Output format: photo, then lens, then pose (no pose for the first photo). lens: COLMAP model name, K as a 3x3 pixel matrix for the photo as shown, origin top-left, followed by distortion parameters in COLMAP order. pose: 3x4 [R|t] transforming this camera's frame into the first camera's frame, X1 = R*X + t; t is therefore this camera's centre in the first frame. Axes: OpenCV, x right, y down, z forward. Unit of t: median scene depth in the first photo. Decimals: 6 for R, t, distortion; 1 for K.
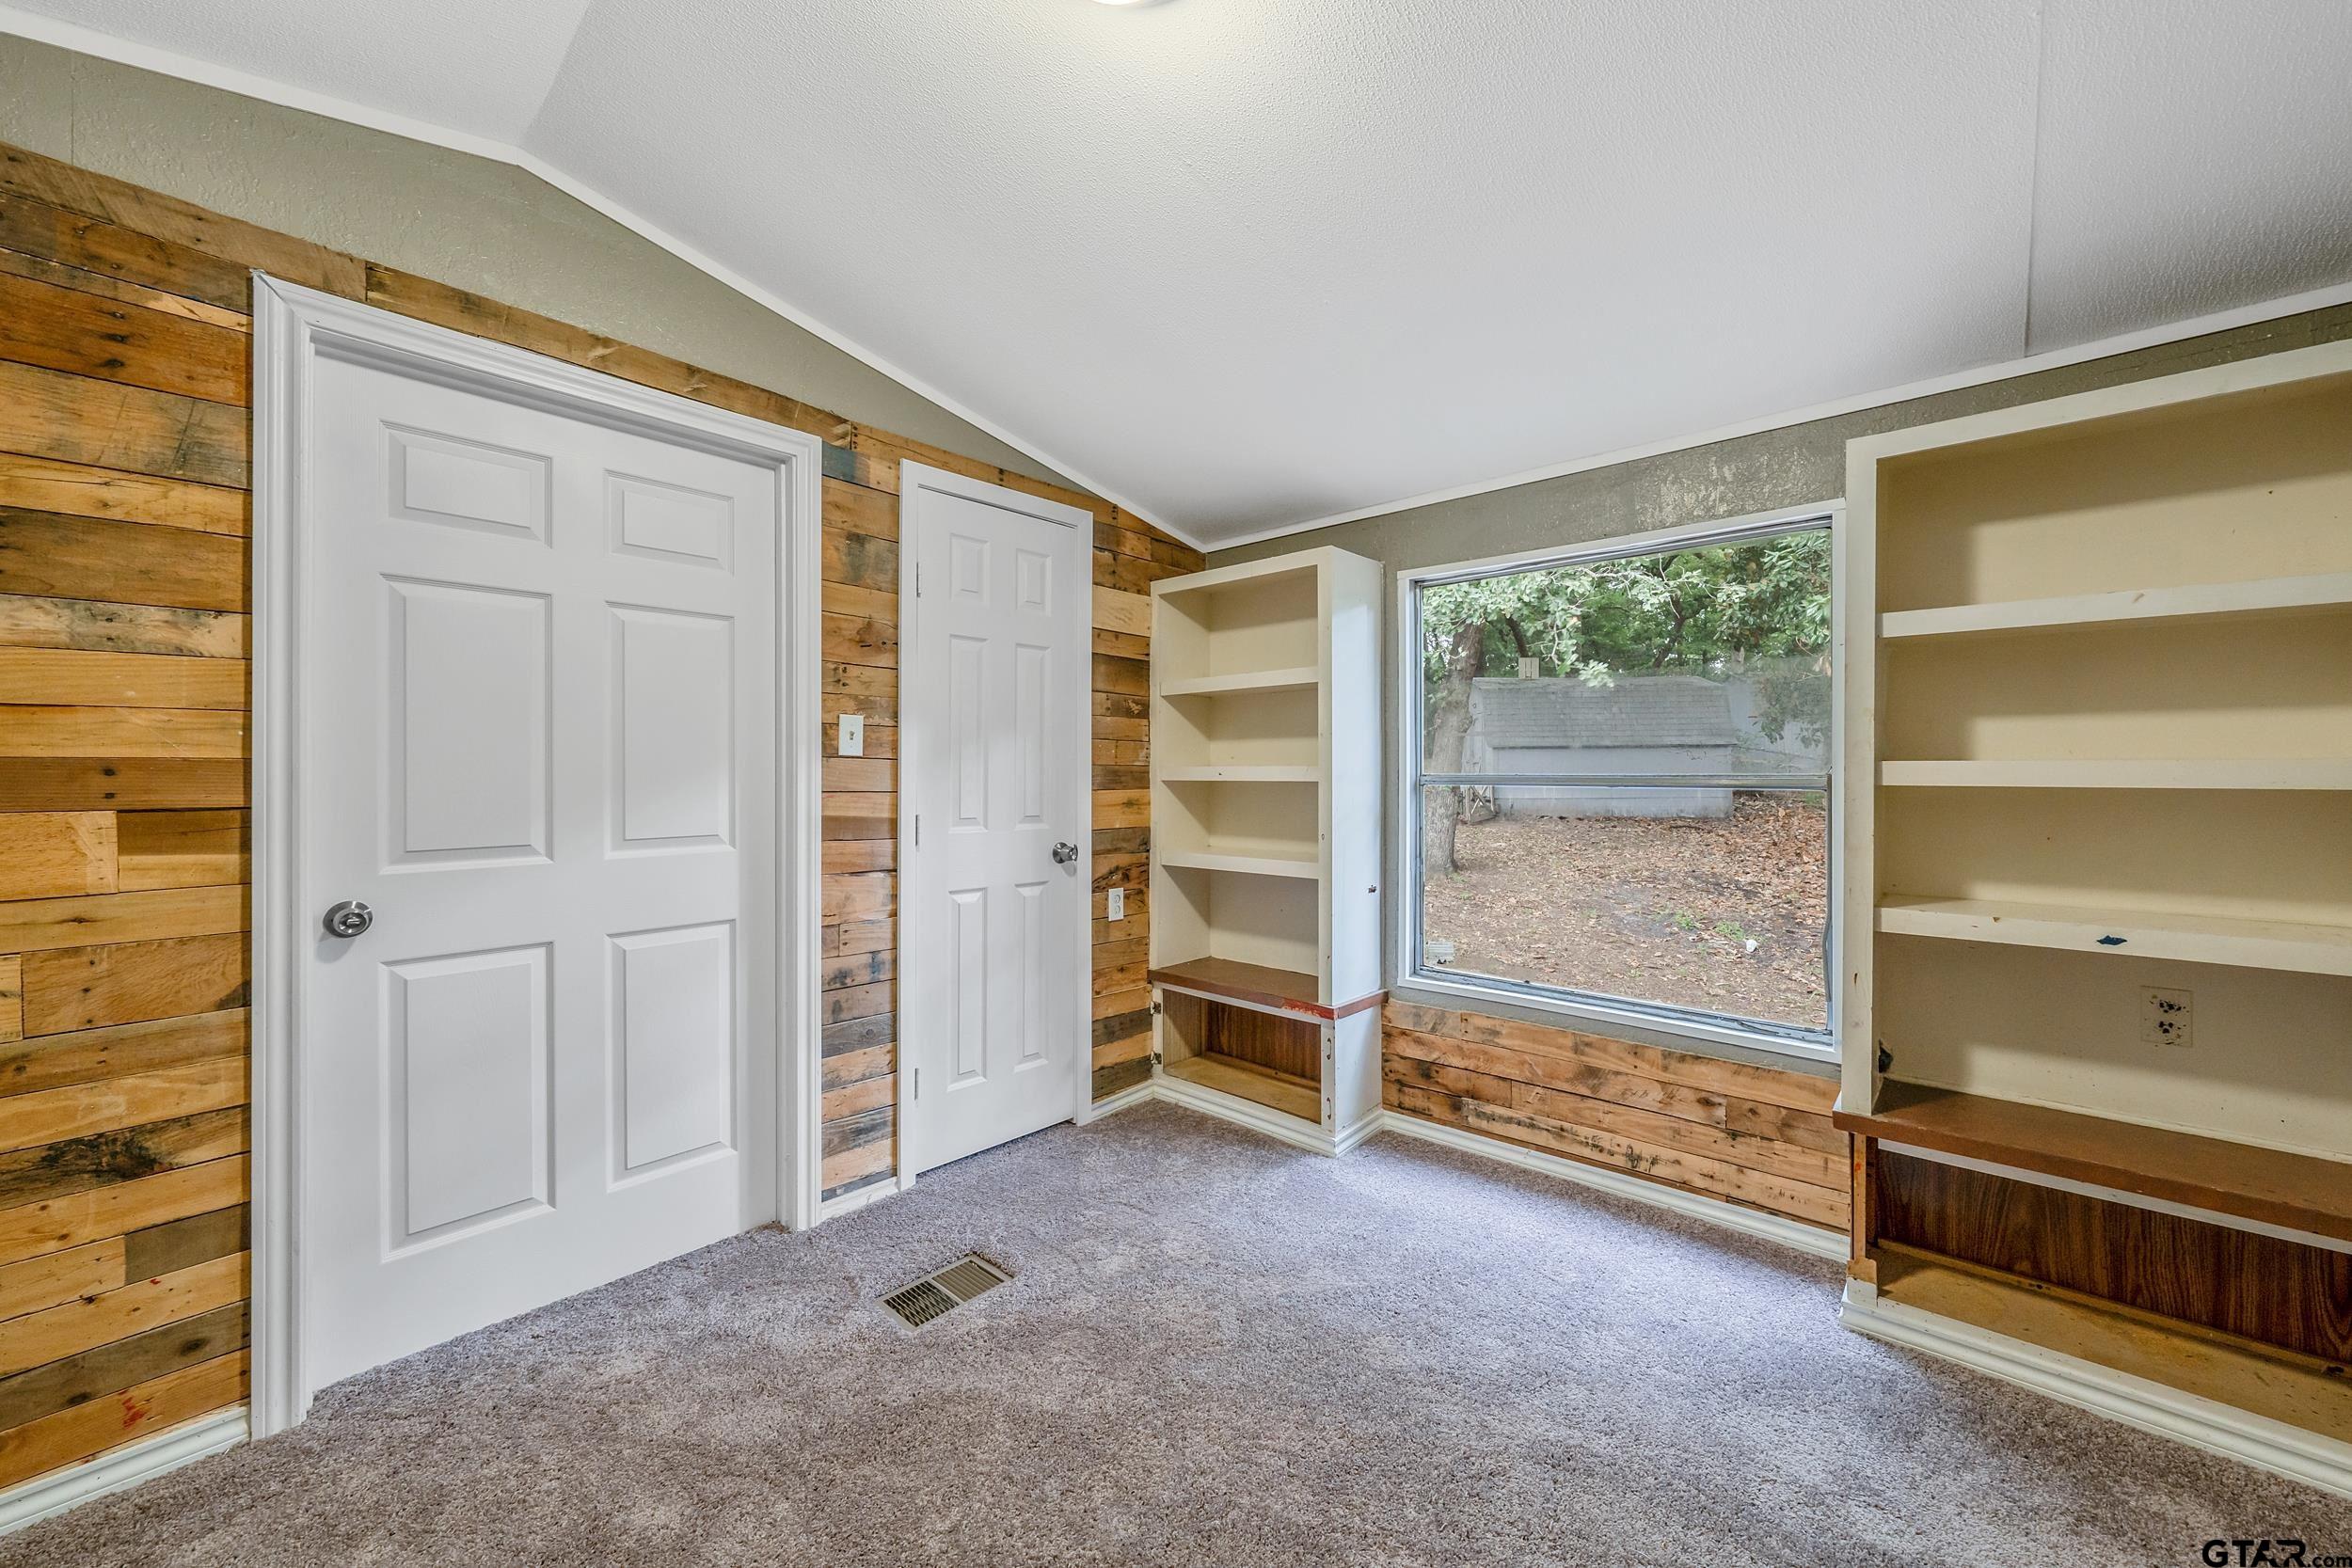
lens RADIAL K [[887.5, 0, 1173.6], [0, 887.5, 777.4], [0, 0, 1]] dist [-0.000578, -0.000169]
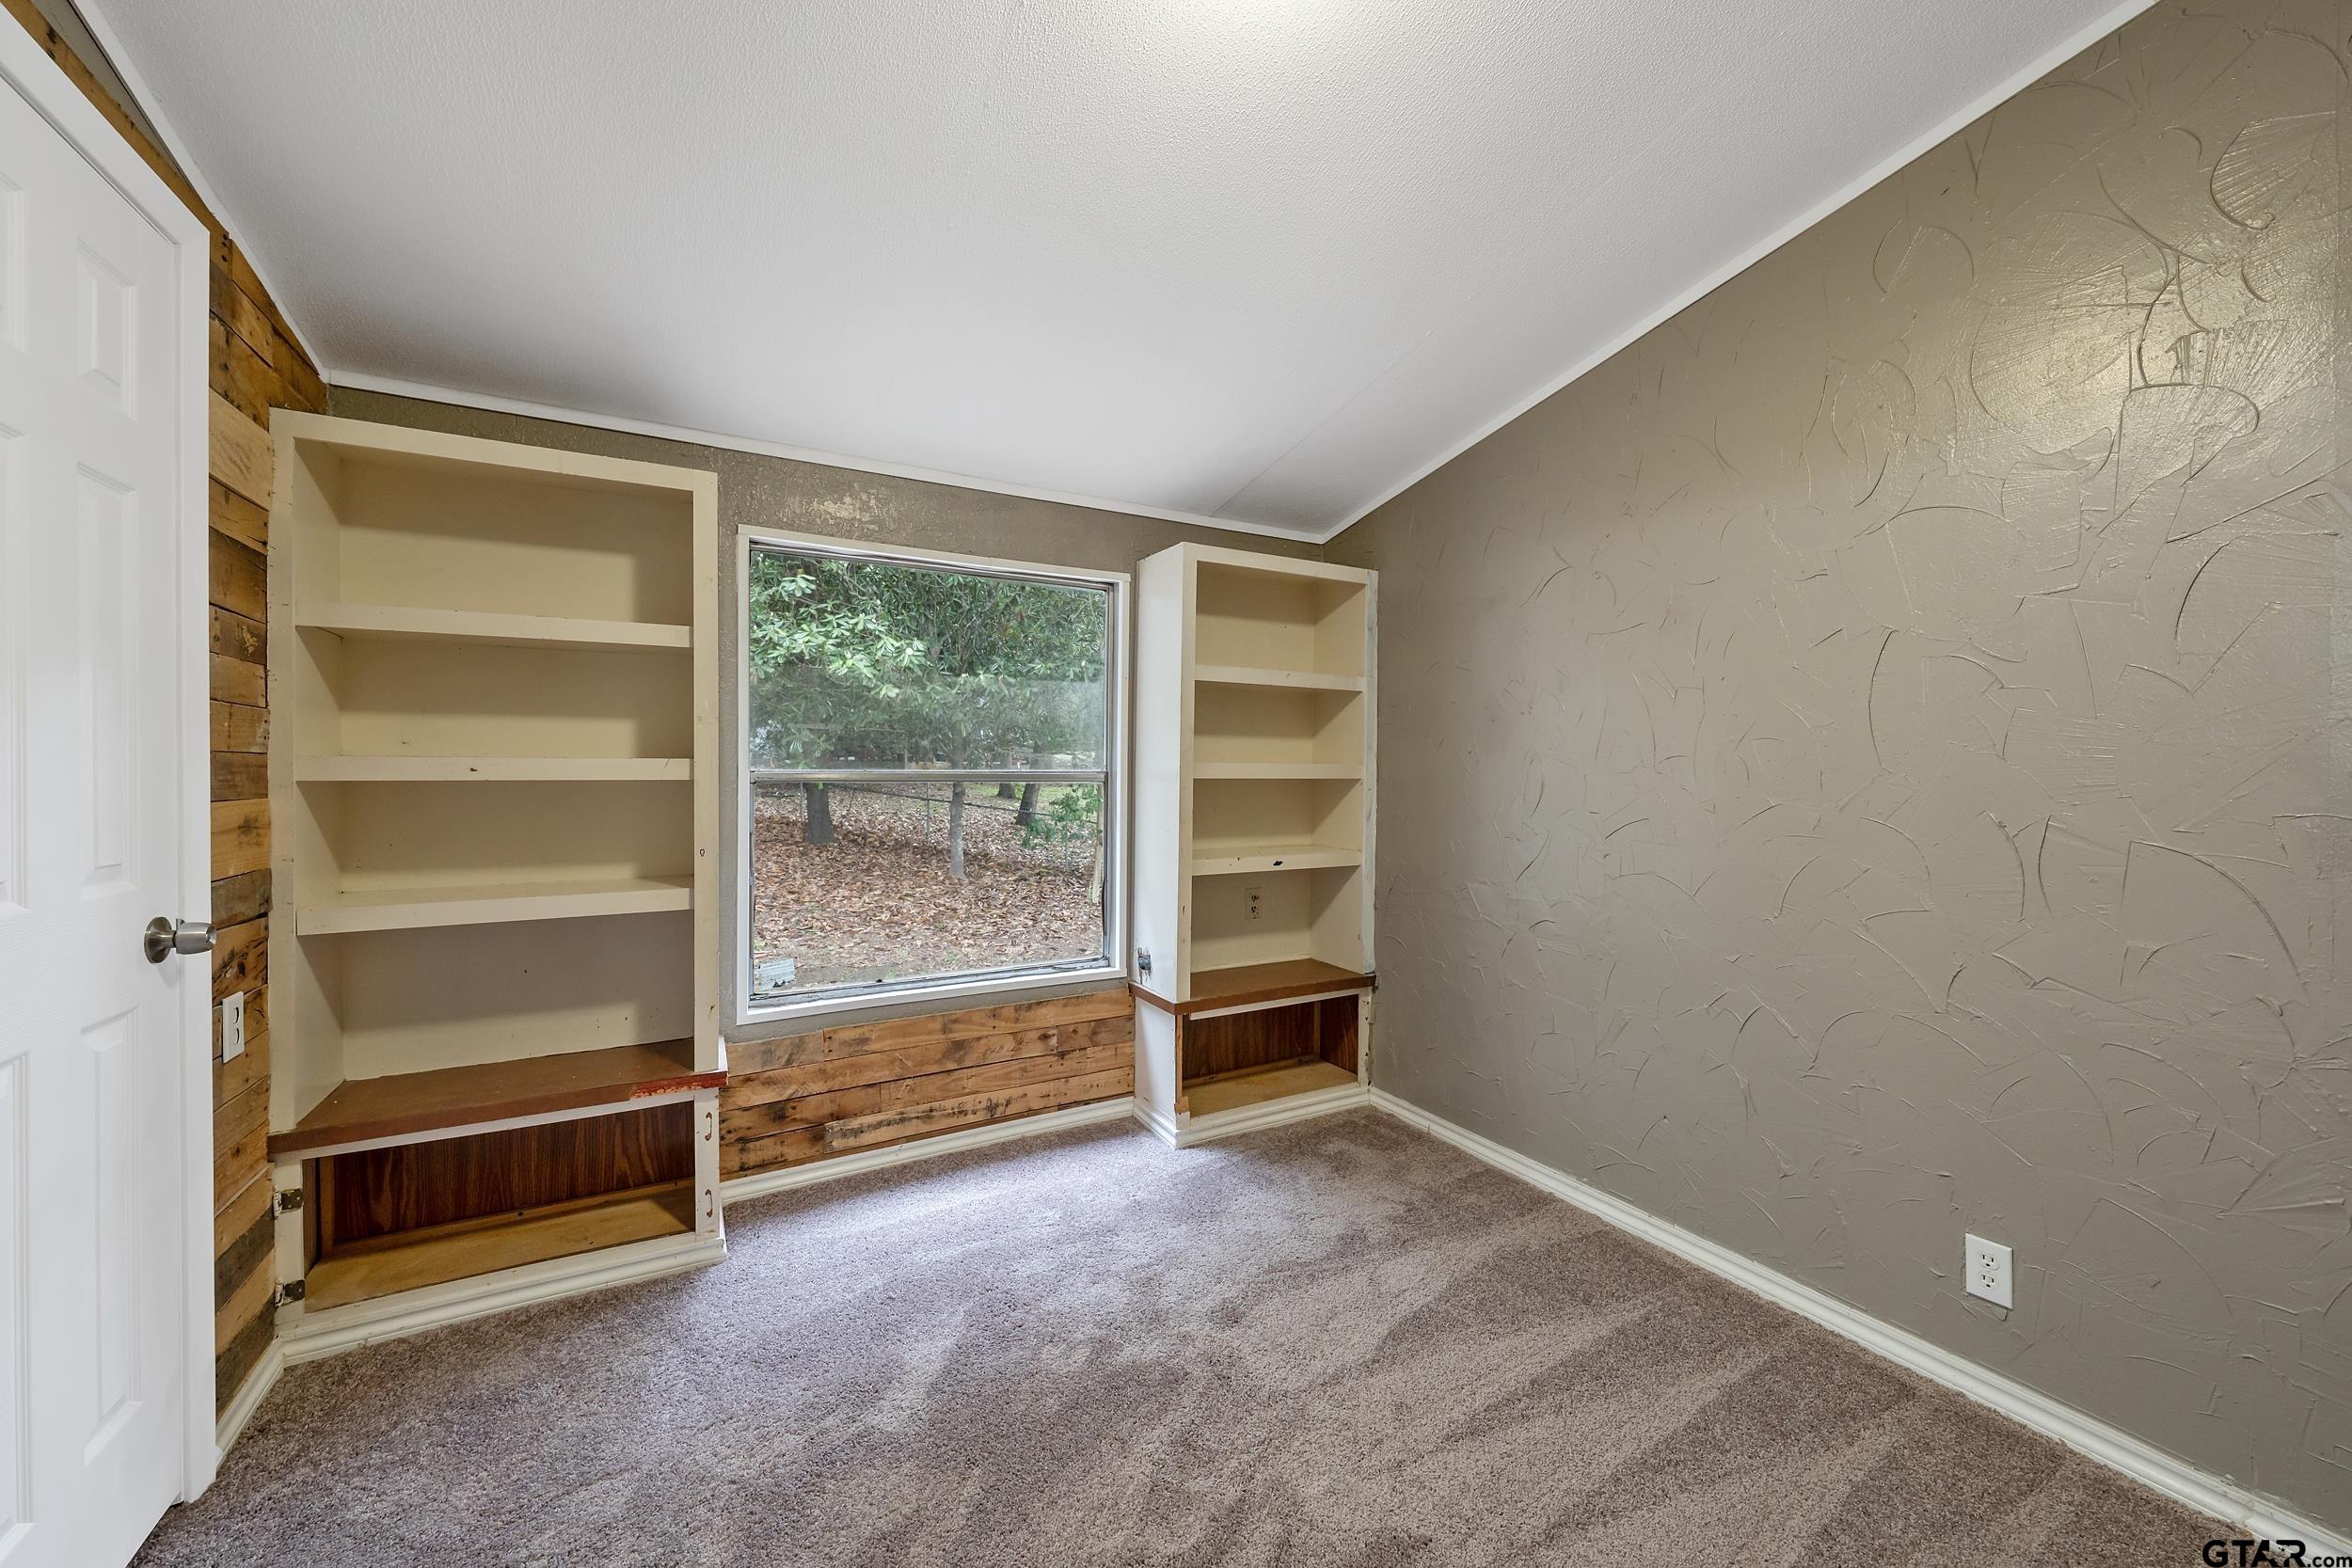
lens RADIAL K [[887.5, 0, 1173.5], [0, 887.5, 778.8], [0, 0, 1]] dist [-0.000578, -0.000169]
pose [[0.310146, -0.009774, 0.950639, -0.441622], [-0.000262, 0.999946, 0.010367, -0.004496], [-0.950689, -0.003464, 0.310127, 0.387335]]
